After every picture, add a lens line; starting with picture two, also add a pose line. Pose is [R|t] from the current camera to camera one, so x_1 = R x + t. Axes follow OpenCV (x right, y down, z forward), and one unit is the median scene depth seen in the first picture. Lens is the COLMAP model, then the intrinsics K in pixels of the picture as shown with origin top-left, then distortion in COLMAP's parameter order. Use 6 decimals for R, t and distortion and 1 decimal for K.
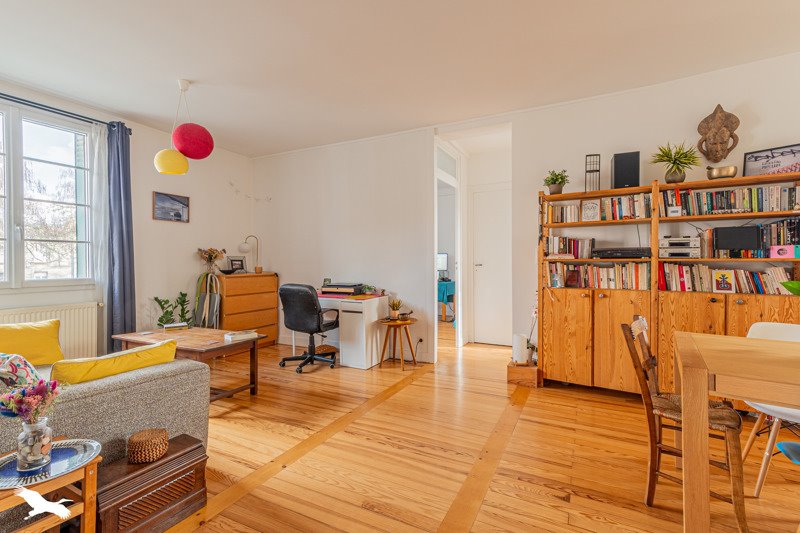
lens RADIAL K [[377.6, 0, 400.2], [0, 377.6, 261.7], [0, 0, 1]] dist [0.029746, 0.000213]
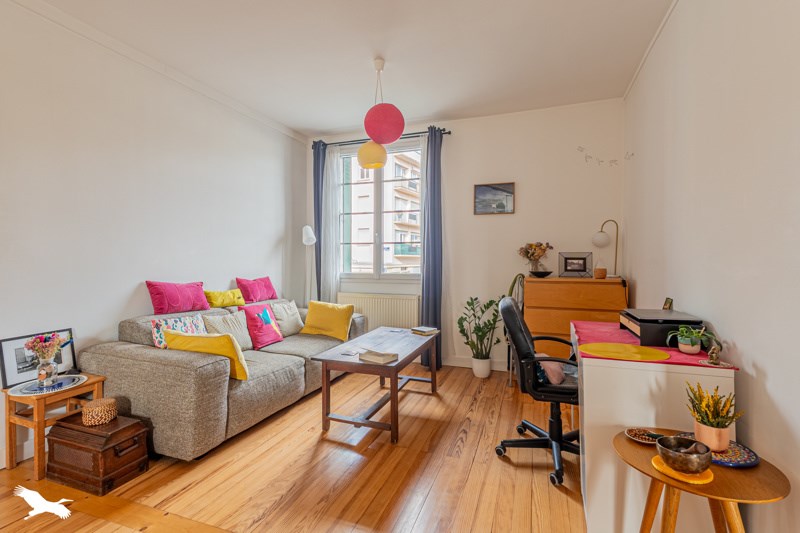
lens RADIAL K [[377.6, 0, 400.2], [0, 377.6, 261.7], [0, 0, 1]] dist [0.029746, 0.000213]
pose [[0.119035, 0.006573, -0.992868, 0.247871], [-0.004380, 0.999972, 0.006095, -0.000609], [0.992880, 0.003623, 0.119061, 0.679720]]
